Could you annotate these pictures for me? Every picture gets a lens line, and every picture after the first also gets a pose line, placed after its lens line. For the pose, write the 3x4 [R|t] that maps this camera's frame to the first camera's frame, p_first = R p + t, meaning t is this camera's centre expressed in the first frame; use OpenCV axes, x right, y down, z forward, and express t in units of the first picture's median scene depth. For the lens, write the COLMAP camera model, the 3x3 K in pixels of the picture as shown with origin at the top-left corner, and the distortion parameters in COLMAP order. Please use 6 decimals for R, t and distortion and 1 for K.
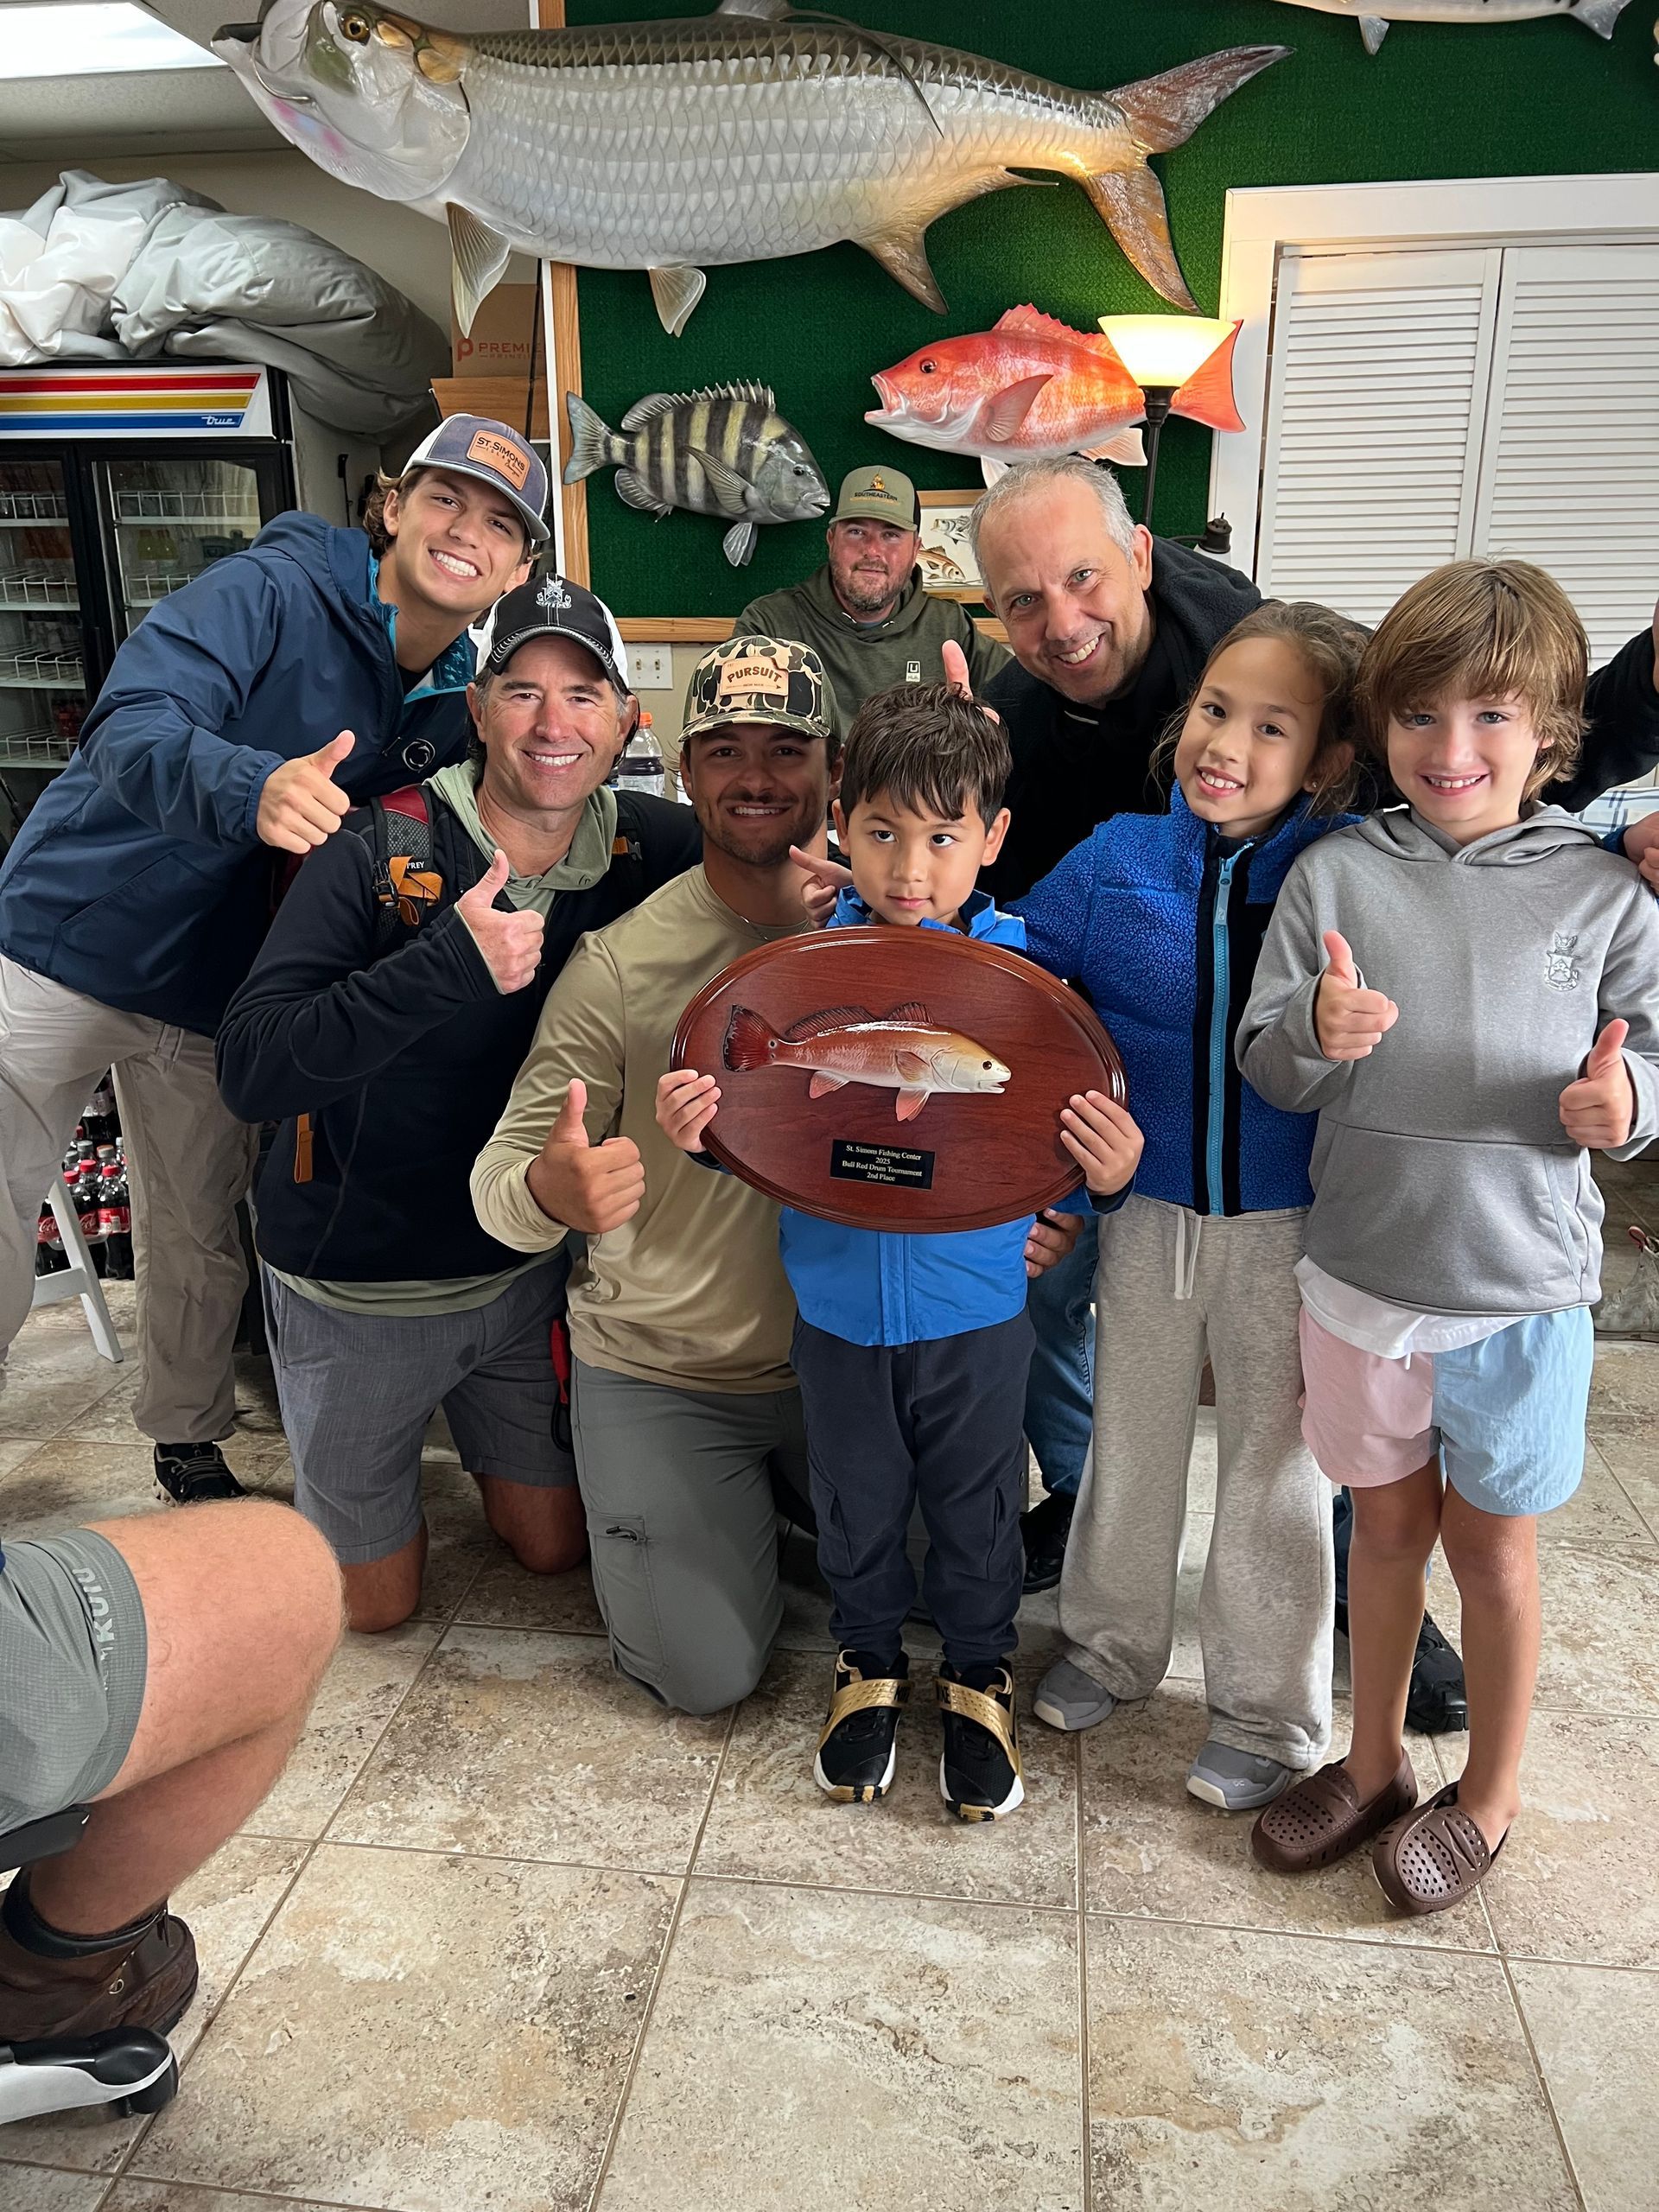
lens RADIAL K [[1638.2, 0, 829.5], [0, 1638.2, 1106.0], [0, 0, 1]] dist [0.011506, 0.012023]
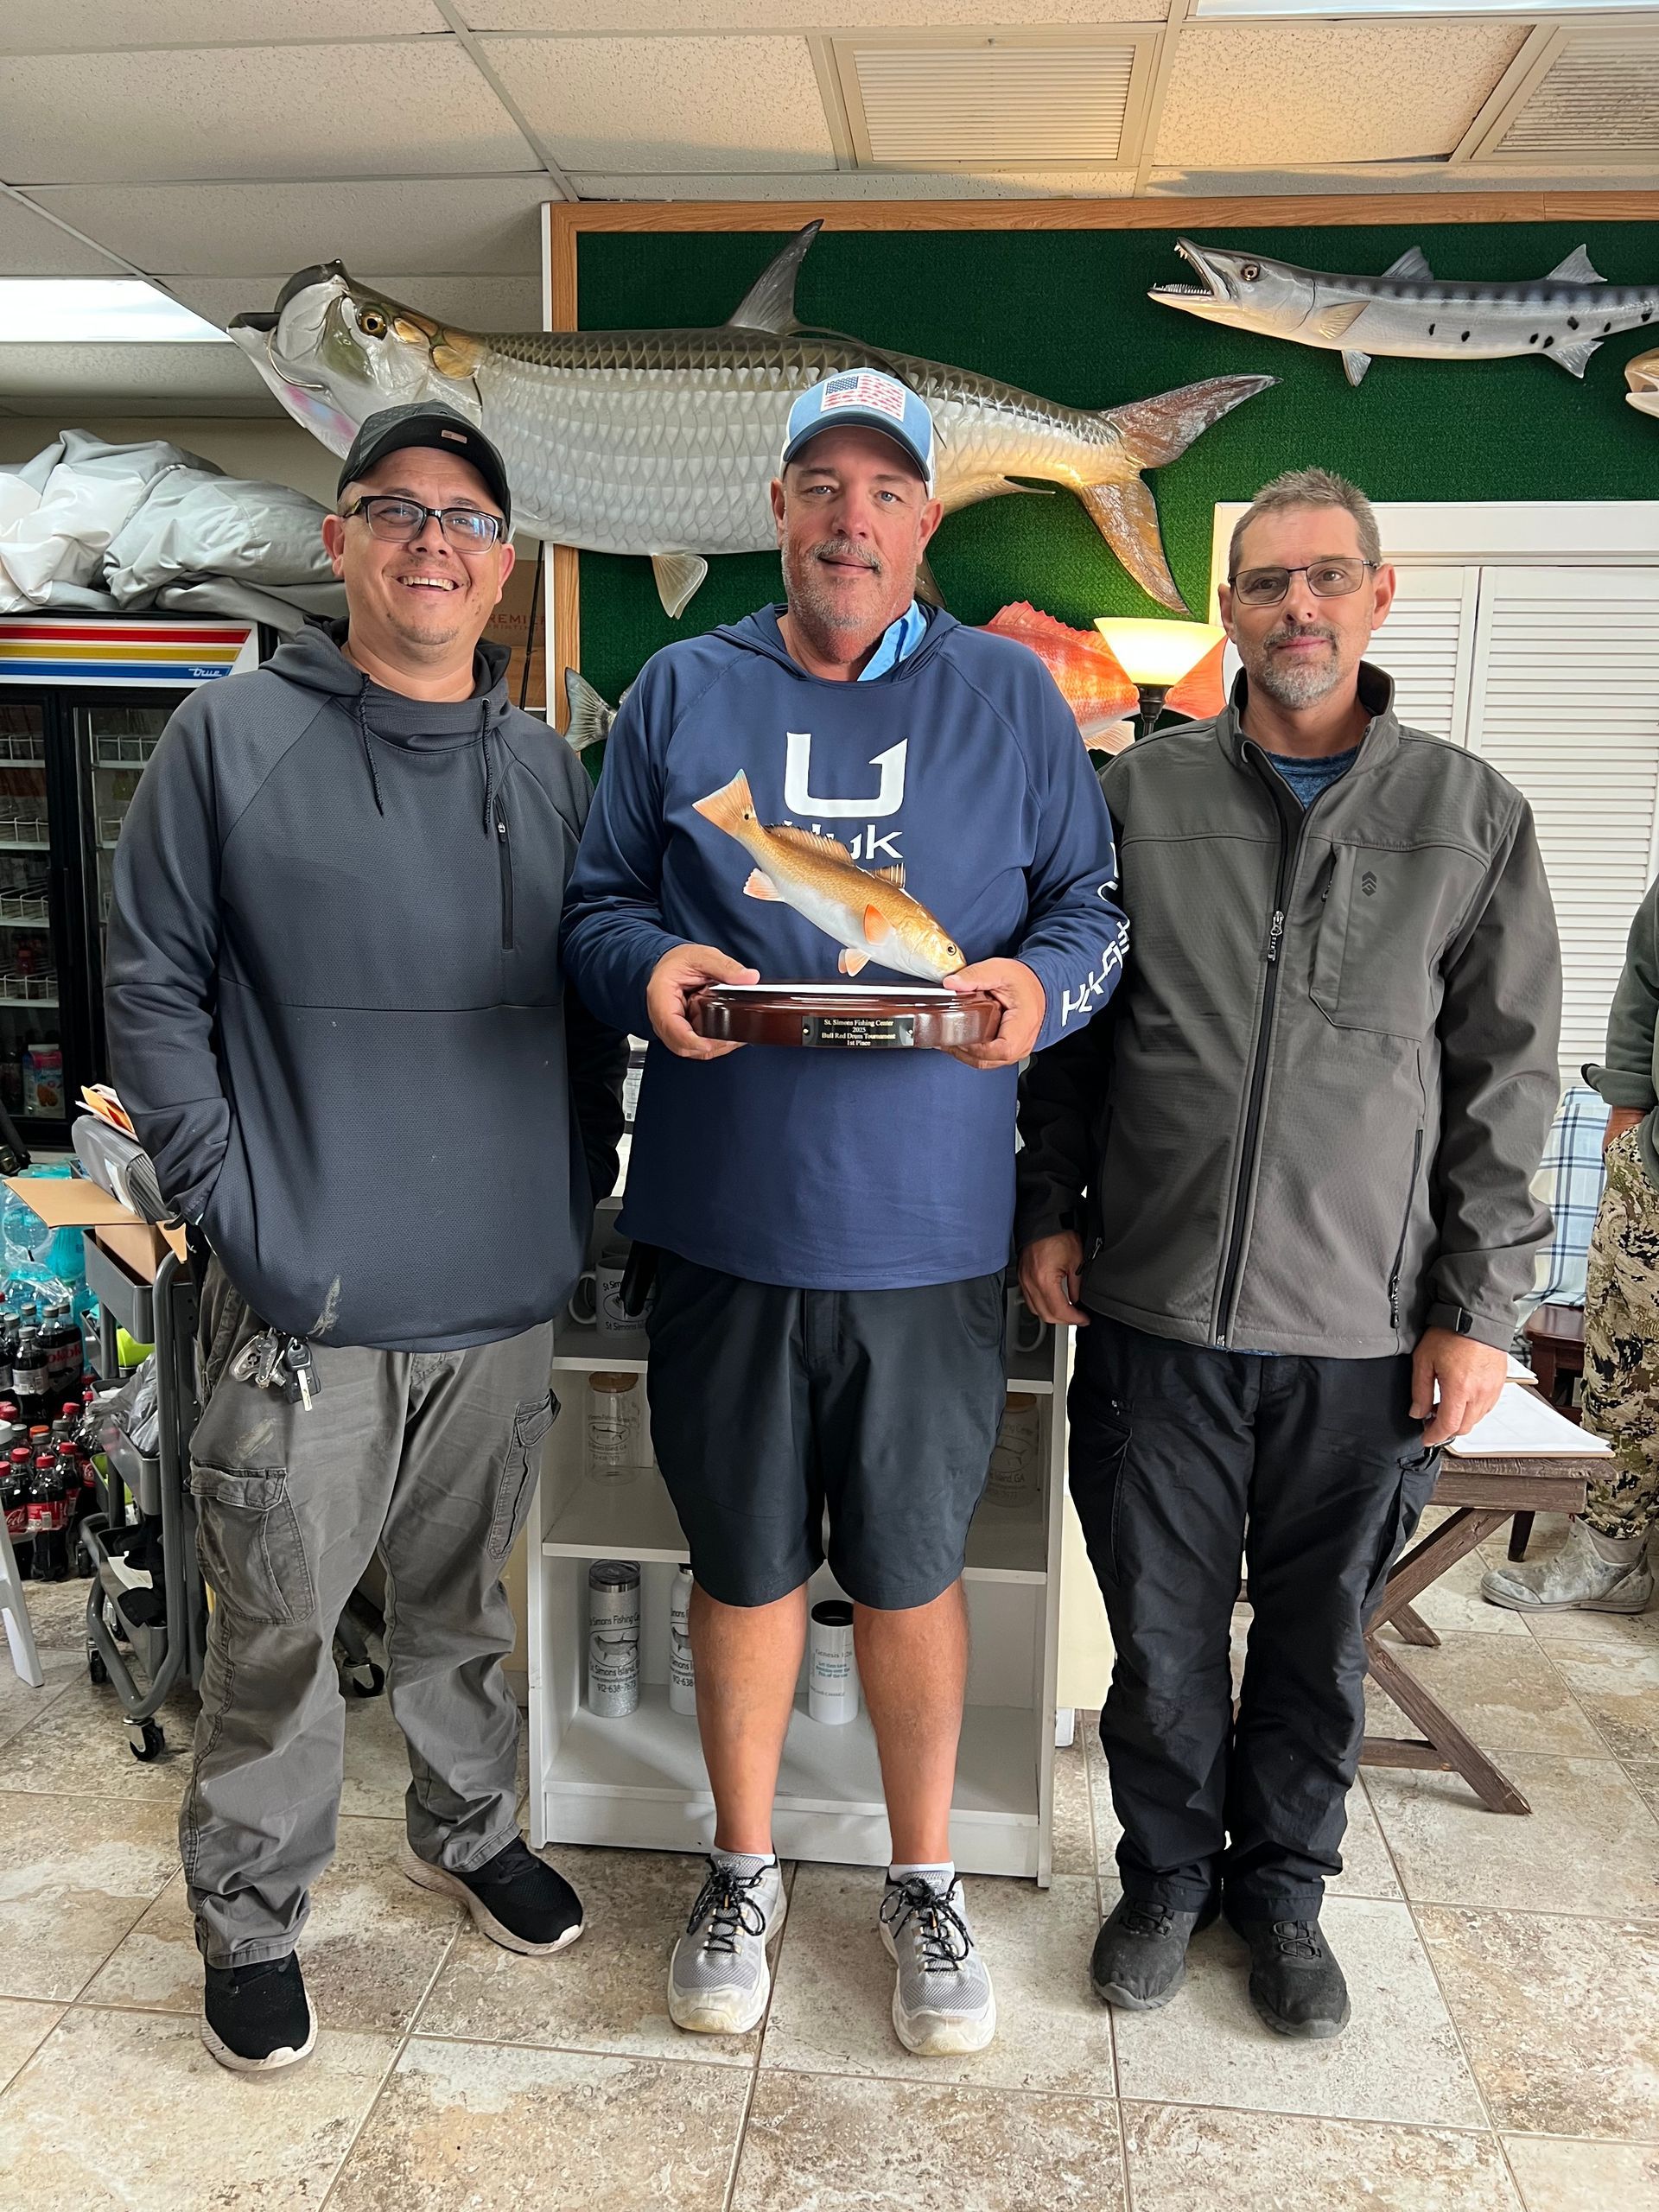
lens RADIAL K [[1610.6, 0, 829.5], [0, 1610.6, 1106.0], [0, 0, 1]] dist [0.052664, -0.055239]
pose [[0.998945, 0.020048, 0.041308, -0.036699], [-0.015054, 0.992917, -0.117856, -0.058046], [-0.043379, 0.117110, 0.992171, 0.044699]]
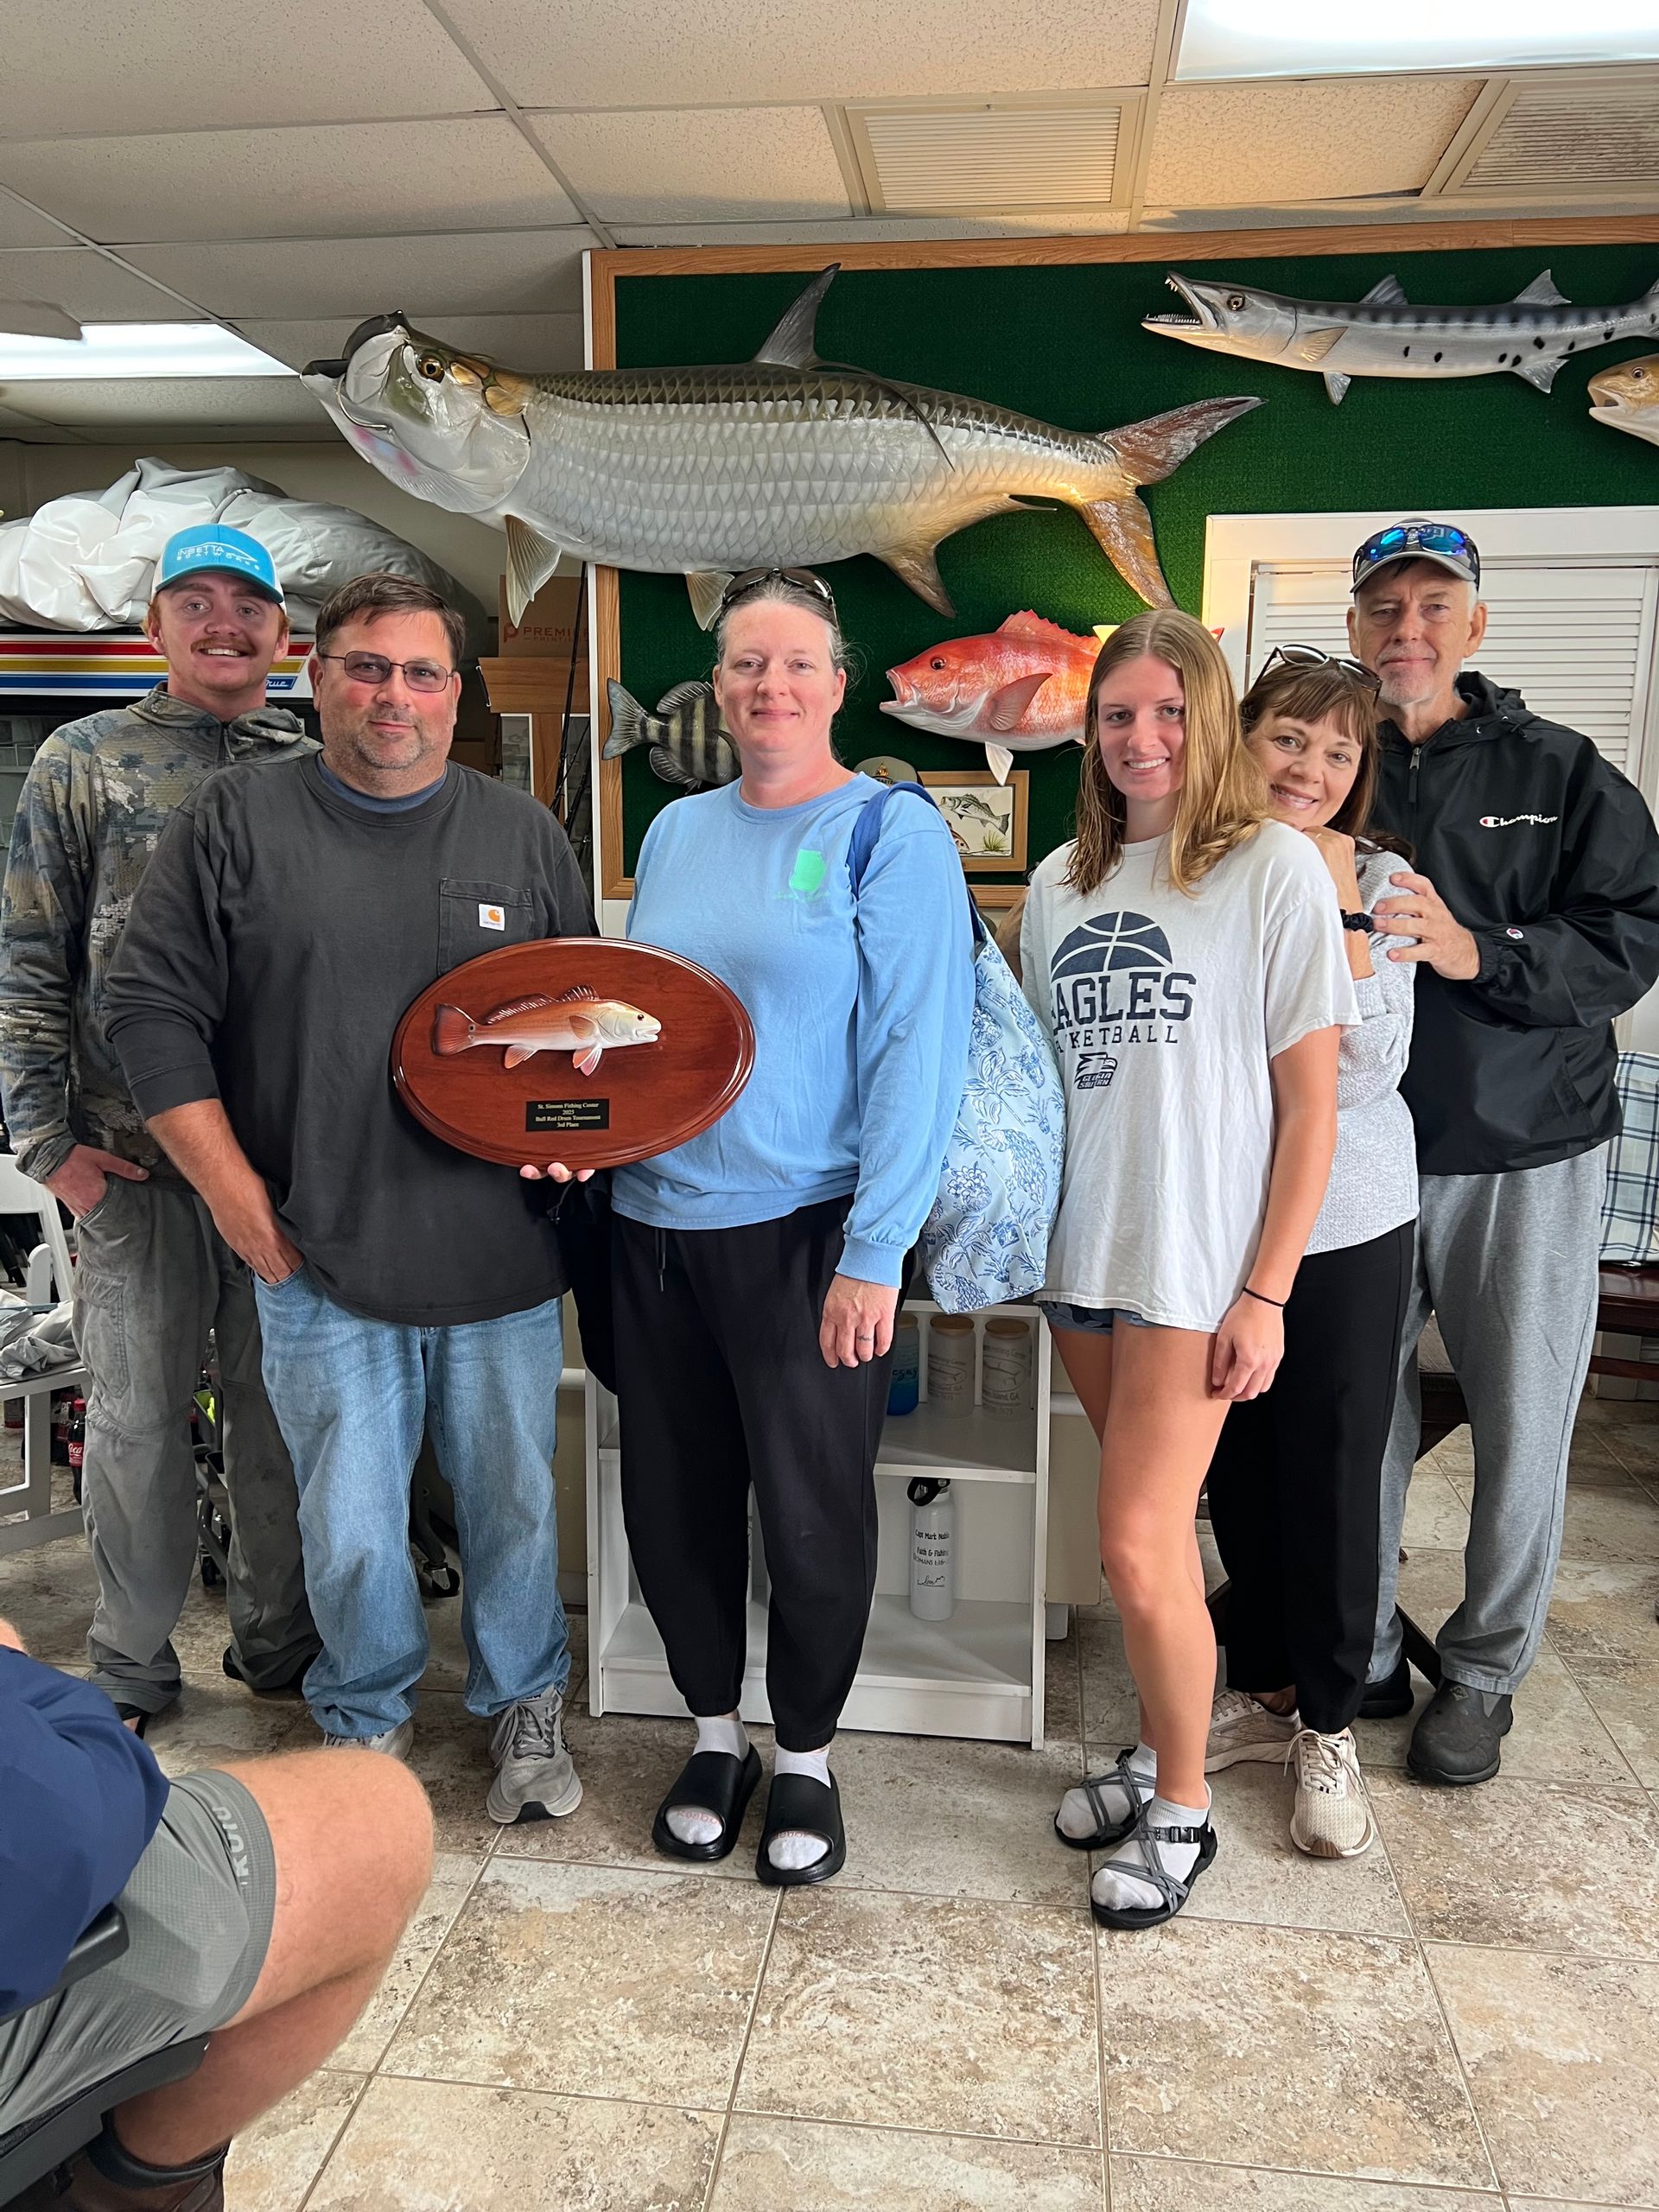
lens RADIAL K [[1651.3, 0, 814.8], [0, 1651.3, 1117.4], [0, 0, 1]] dist [0.064140, -0.070378]
pose [[0.999883, 0.013154, 0.007863, -0.028601], [-0.012236, 0.994166, -0.107161, -0.028263], [-0.009226, 0.107052, 0.994211, -0.076367]]
